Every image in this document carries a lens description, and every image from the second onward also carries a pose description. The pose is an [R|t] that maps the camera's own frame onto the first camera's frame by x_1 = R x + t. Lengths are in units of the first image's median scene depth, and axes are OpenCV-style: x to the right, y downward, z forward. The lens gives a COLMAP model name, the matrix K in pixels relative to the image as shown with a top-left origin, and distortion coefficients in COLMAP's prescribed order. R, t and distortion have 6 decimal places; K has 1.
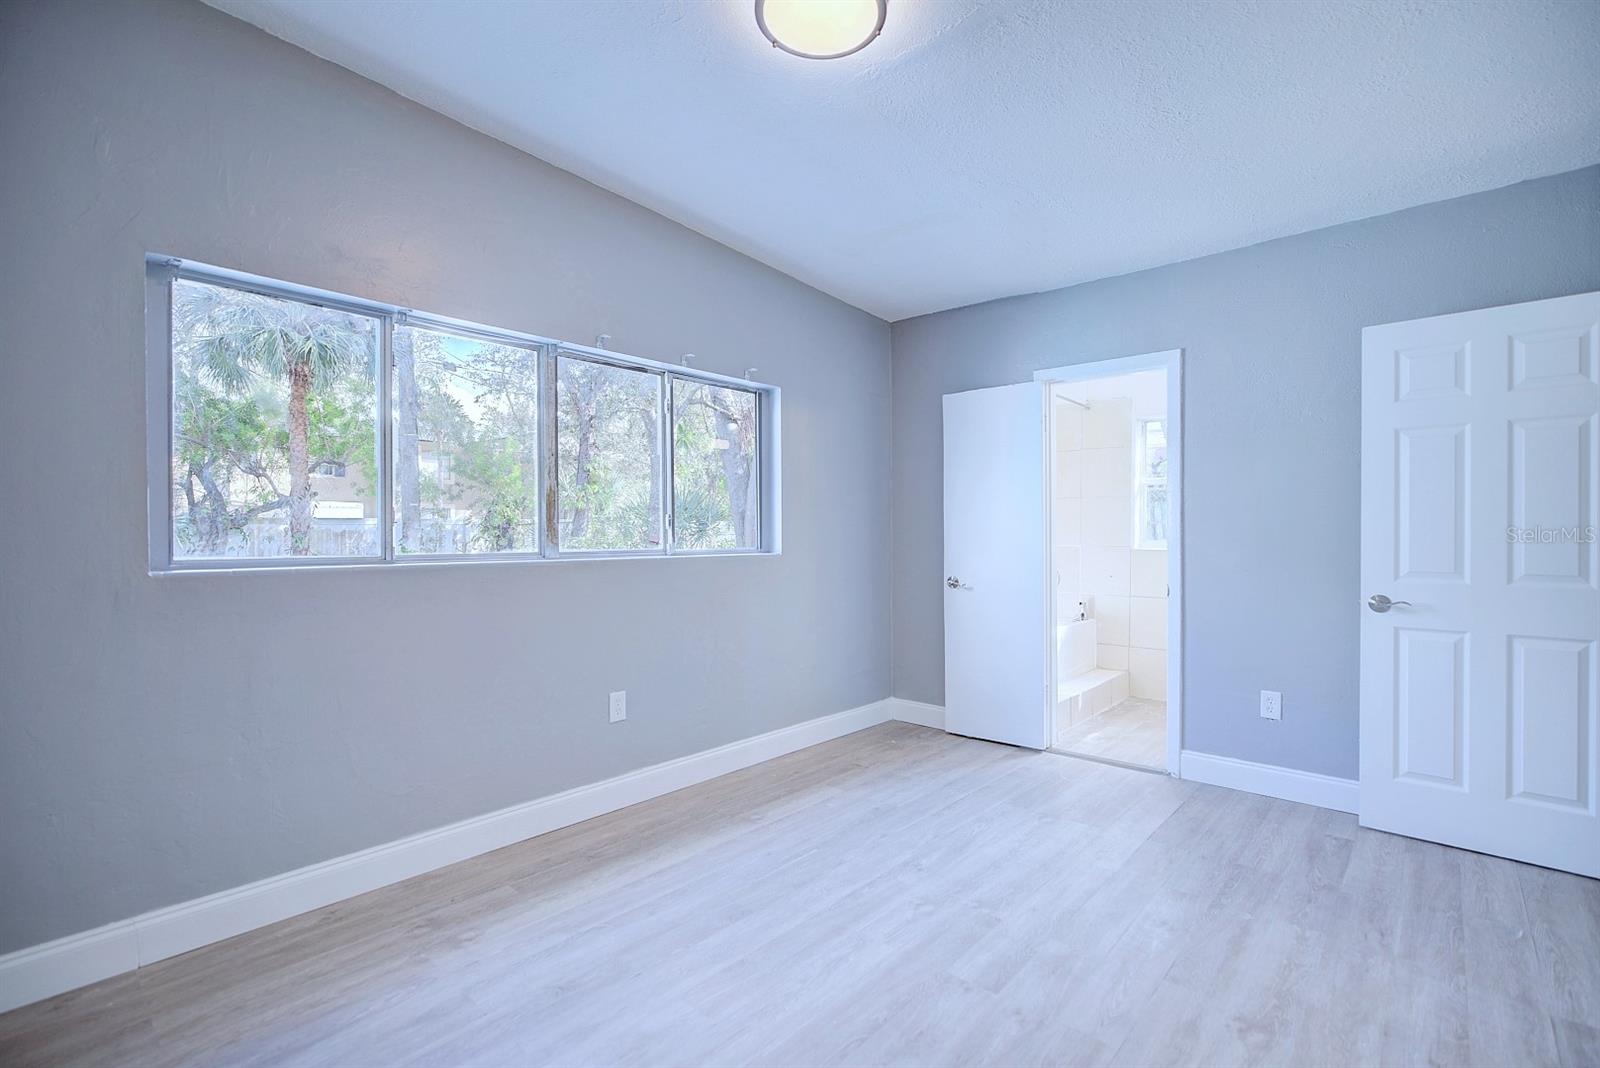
lens RADIAL K [[731.6, 0, 798.6], [0, 731.6, 532.1], [0, 0, 1]] dist [-0.005166, -0.002439]
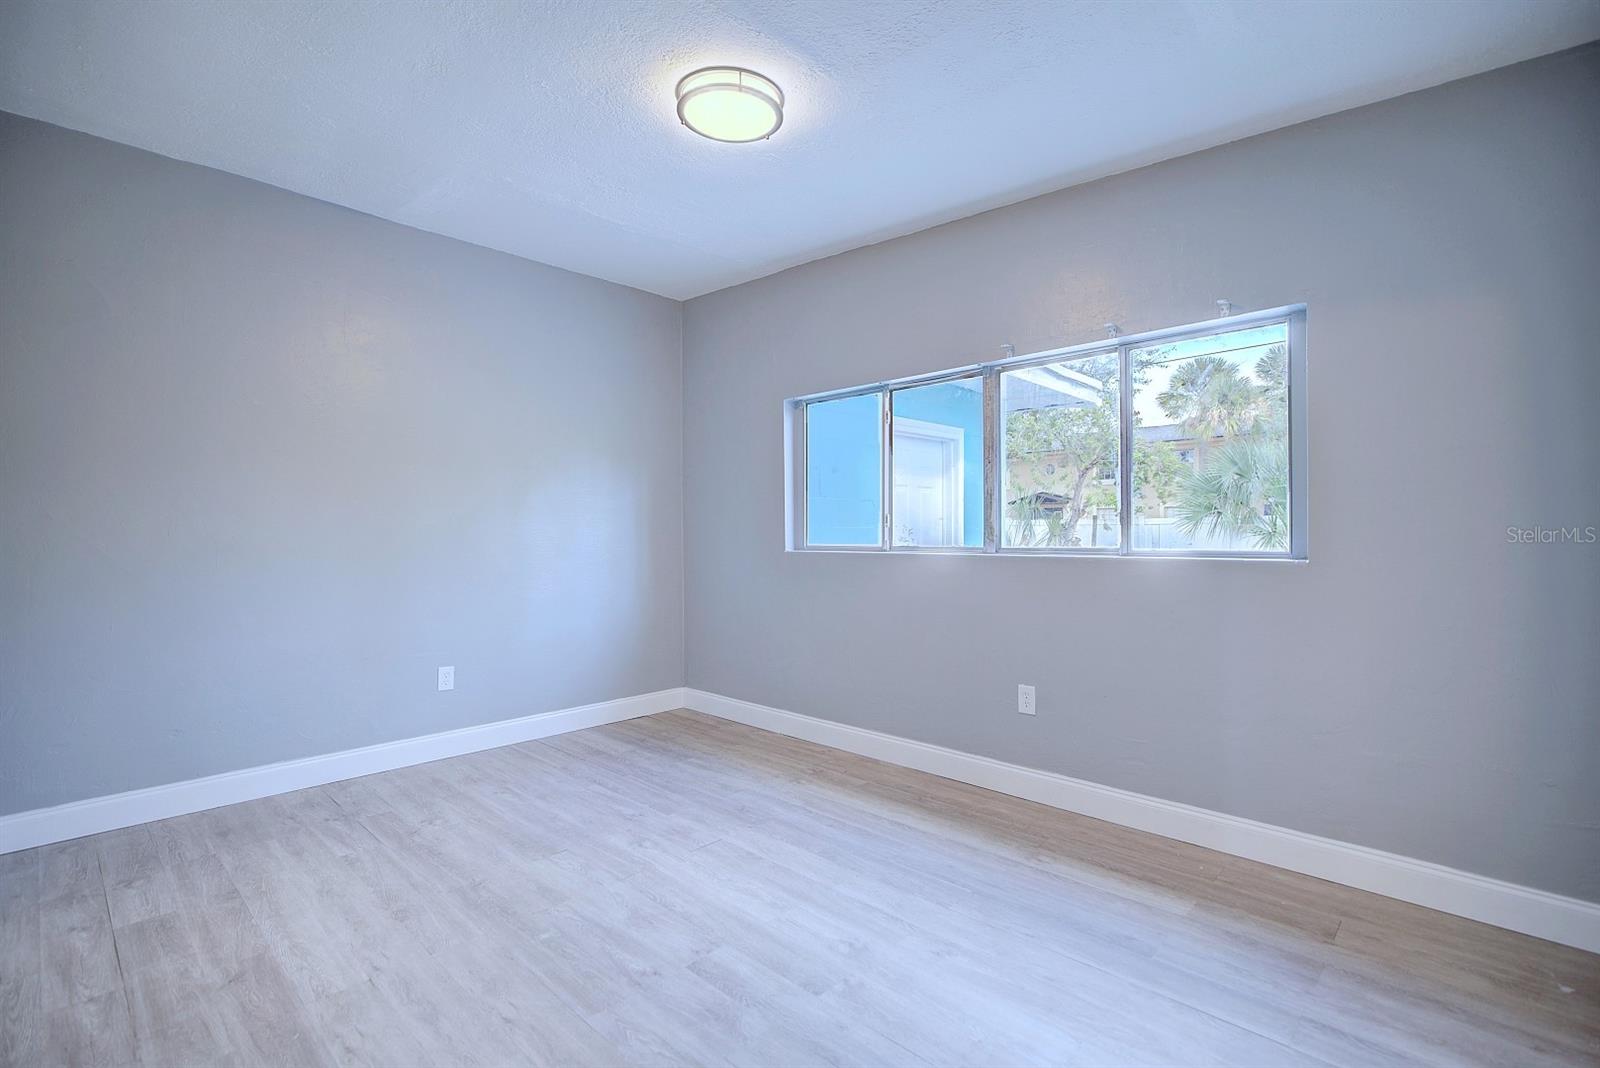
lens RADIAL K [[731.6, 0, 802.6], [0, 731.6, 532.4], [0, 0, 1]] dist [-0.005166, -0.002439]
pose [[-0.029824, 0.003772, -0.999548, 0.942087], [0.002649, 0.999990, 0.003694, -0.001032], [0.999552, -0.002538, -0.029833, 0.856420]]
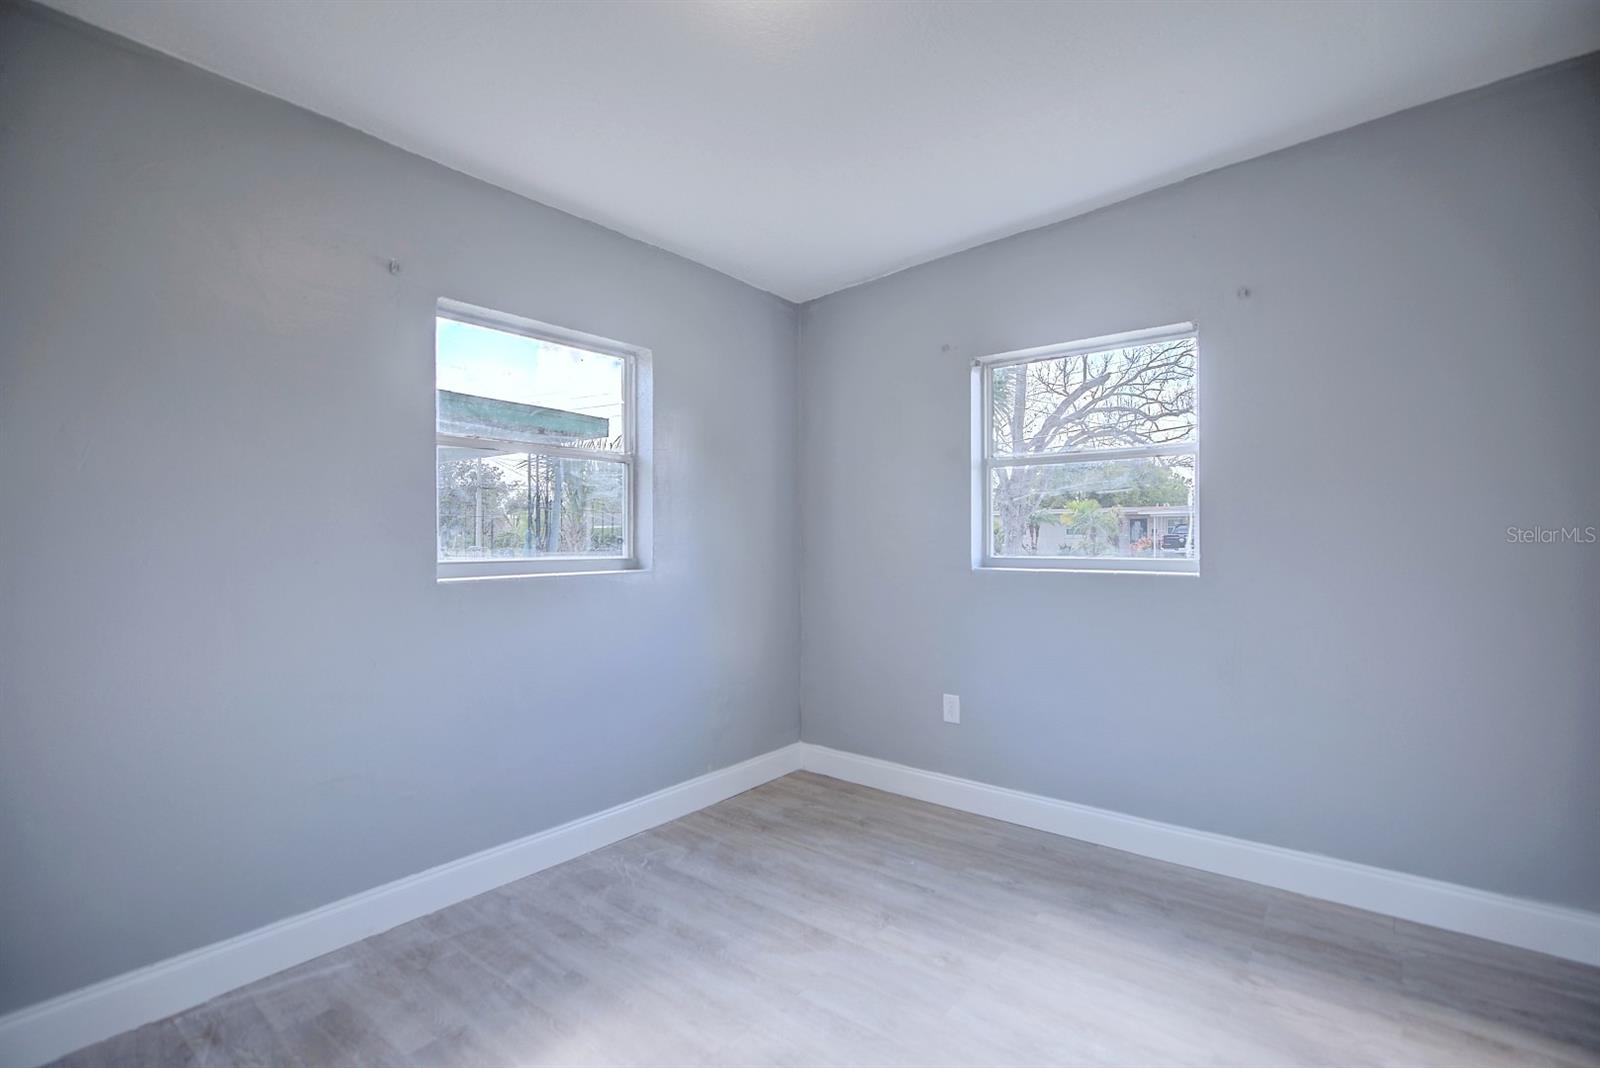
lens RADIAL K [[731.6, 0, 796.8], [0, 731.6, 540.5], [0, 0, 1]] dist [-0.005166, -0.002439]
pose [[0.076225, 0.001807, -0.997089, 0.810426], [-0.004996, 0.999986, 0.001430, -0.000925], [0.997078, 0.004873, 0.076233, 0.713561]]
